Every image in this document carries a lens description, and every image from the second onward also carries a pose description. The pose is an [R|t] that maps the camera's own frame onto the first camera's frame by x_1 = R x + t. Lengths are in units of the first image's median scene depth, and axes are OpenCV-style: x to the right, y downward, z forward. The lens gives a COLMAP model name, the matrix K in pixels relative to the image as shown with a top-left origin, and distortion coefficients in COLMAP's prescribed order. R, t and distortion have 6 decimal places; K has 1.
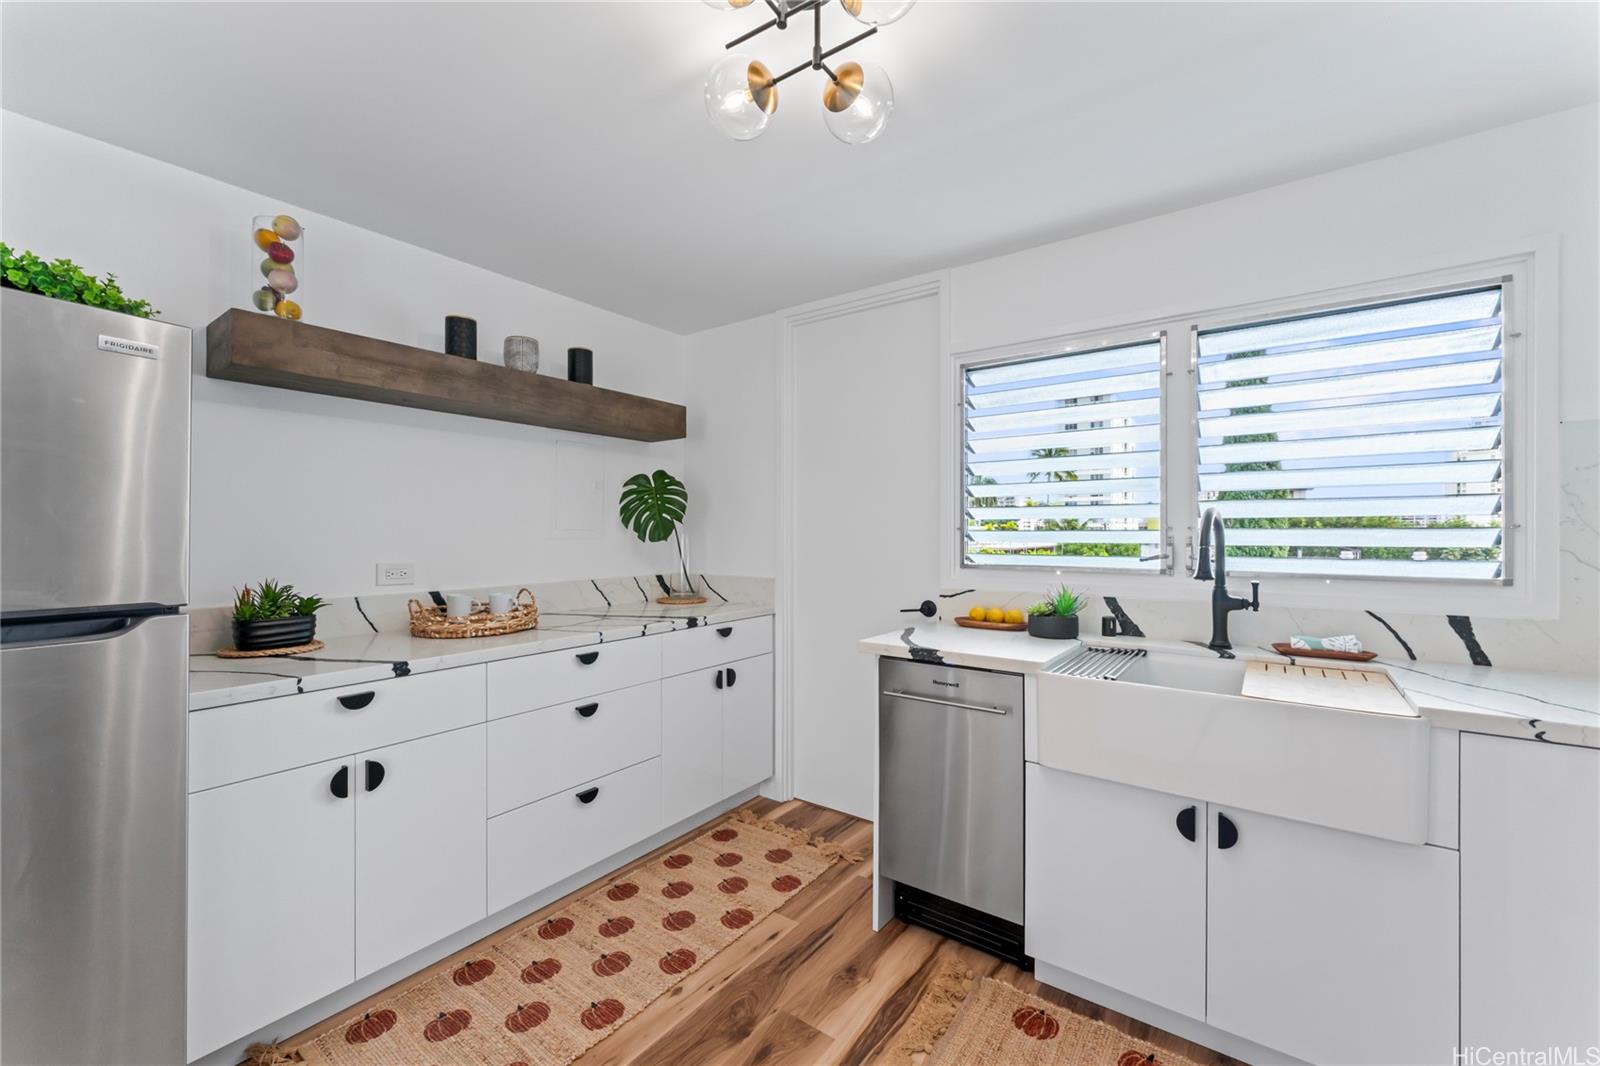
lens RADIAL K [[643.4, 0, 797.6], [0, 643.4, 530.6], [0, 0, 1]] dist [0.009547, -0.000707]
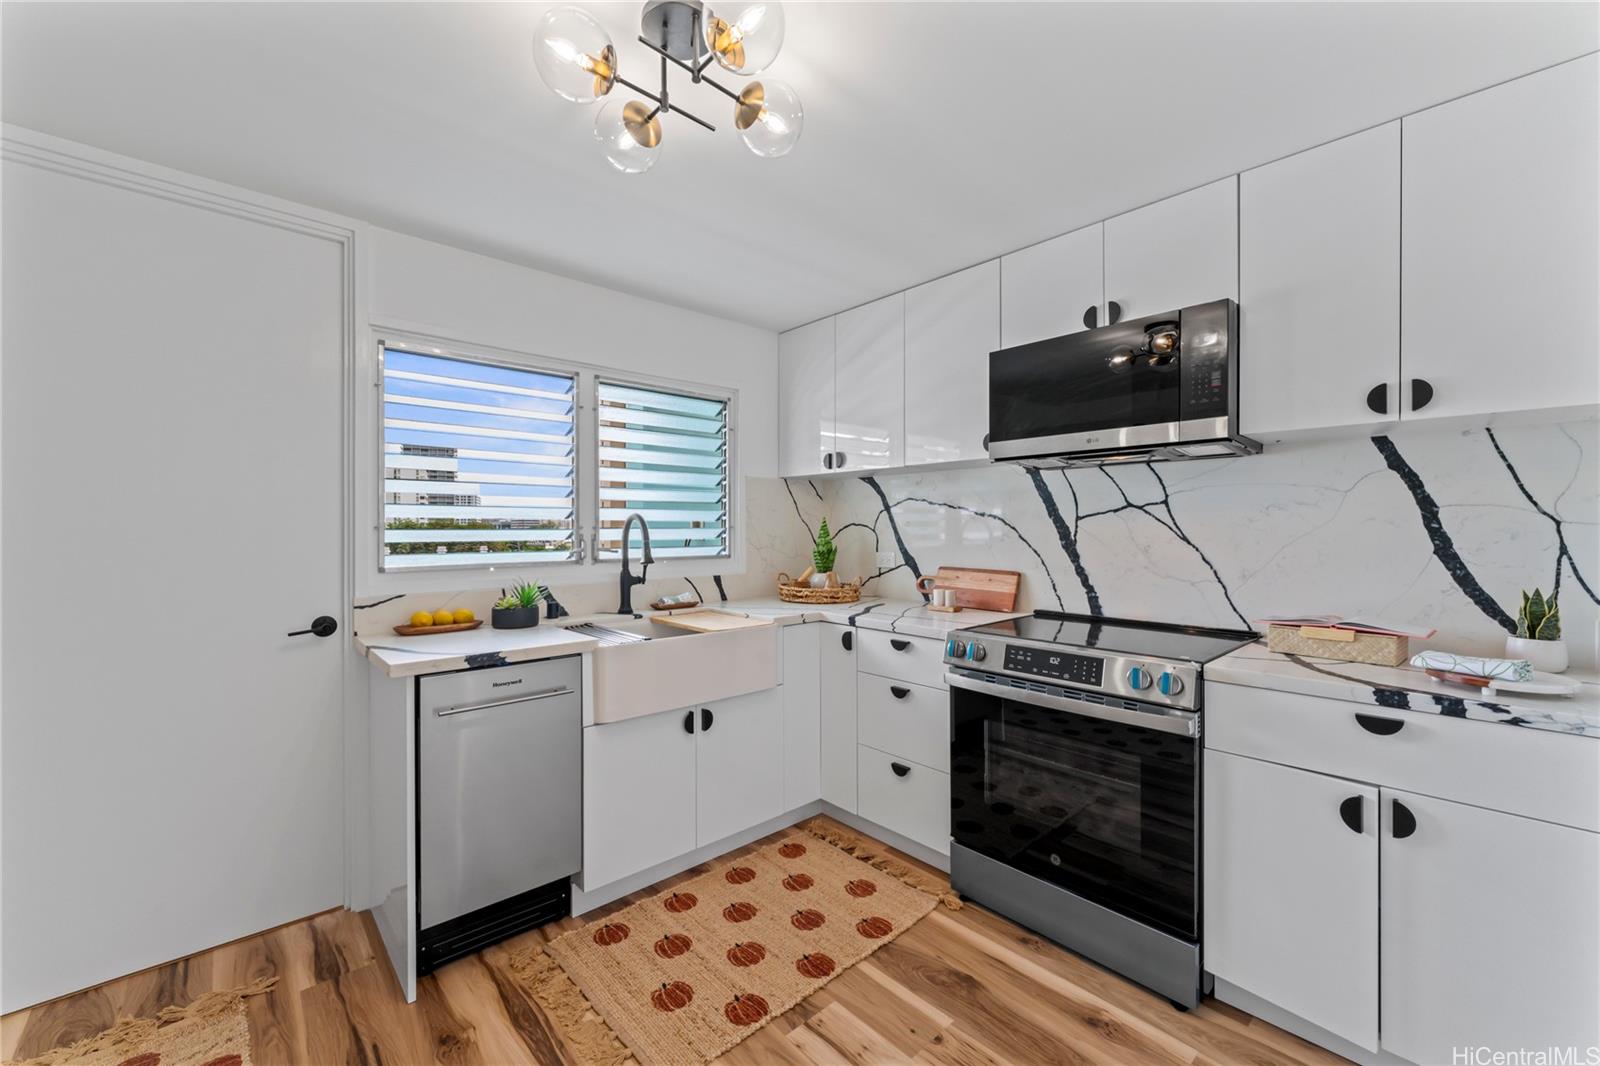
lens RADIAL K [[643.4, 0, 792.1], [0, 643.4, 526.5], [0, 0, 1]] dist [0.009547, -0.000707]
pose [[0.213658, 0.003385, 0.976903, -0.645228], [0.000873, 0.999993, -0.003656, -0.001027], [-0.976908, 0.001634, 0.213653, 0.351271]]
